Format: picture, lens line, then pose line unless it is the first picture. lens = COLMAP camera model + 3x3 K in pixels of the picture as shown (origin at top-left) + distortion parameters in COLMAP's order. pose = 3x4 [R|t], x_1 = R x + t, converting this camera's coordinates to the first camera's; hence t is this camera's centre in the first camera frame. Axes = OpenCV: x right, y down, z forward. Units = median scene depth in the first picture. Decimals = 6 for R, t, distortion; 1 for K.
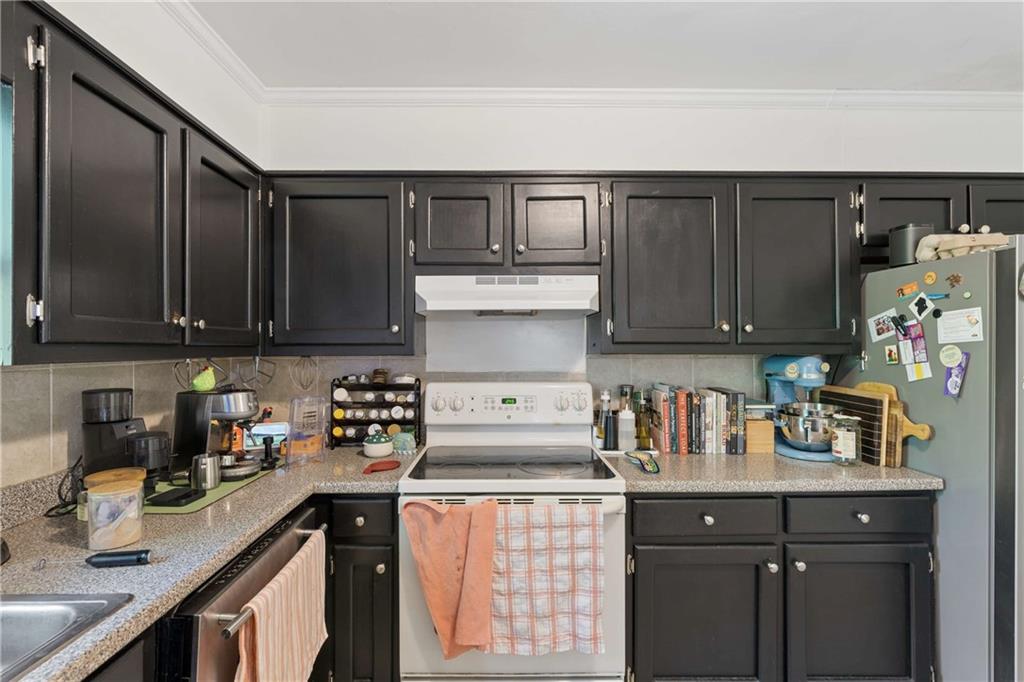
lens RADIAL K [[470.2, 0, 504.2], [0, 470.2, 335.4], [0, 0, 1]] dist [-0.004936, -0.000306]
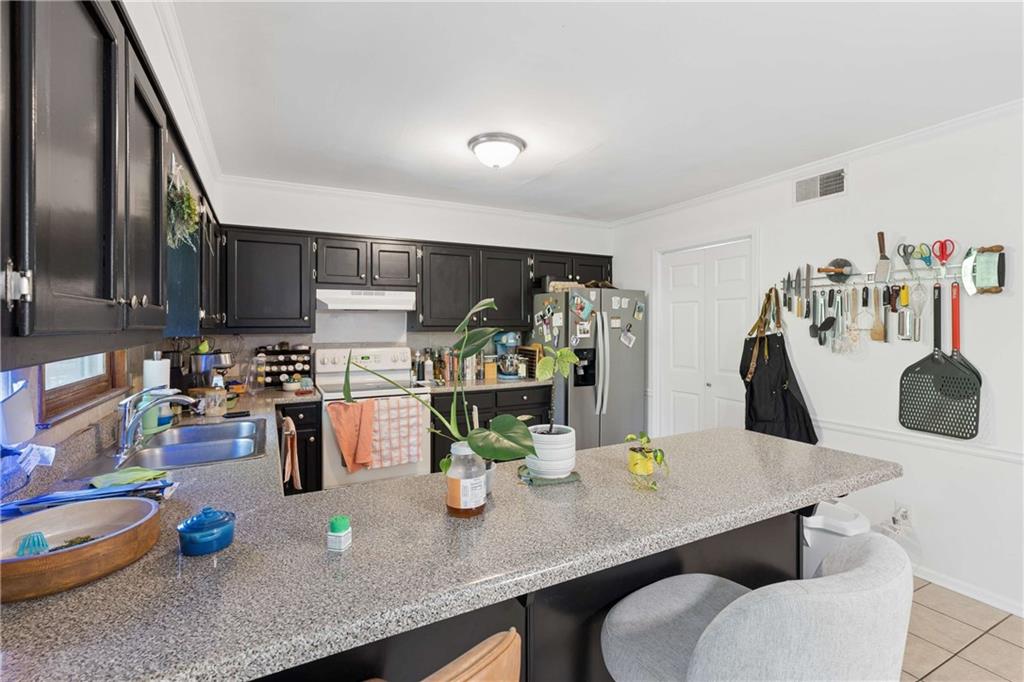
lens RADIAL K [[470.2, 0, 504.2], [0, 470.2, 335.4], [0, 0, 1]] dist [-0.004936, -0.000306]
pose [[0.901056, -0.009987, 0.433587, -0.324264], [-0.007469, 0.999229, 0.038538, -0.024002], [-0.433638, -0.037963, 0.900287, -0.953320]]
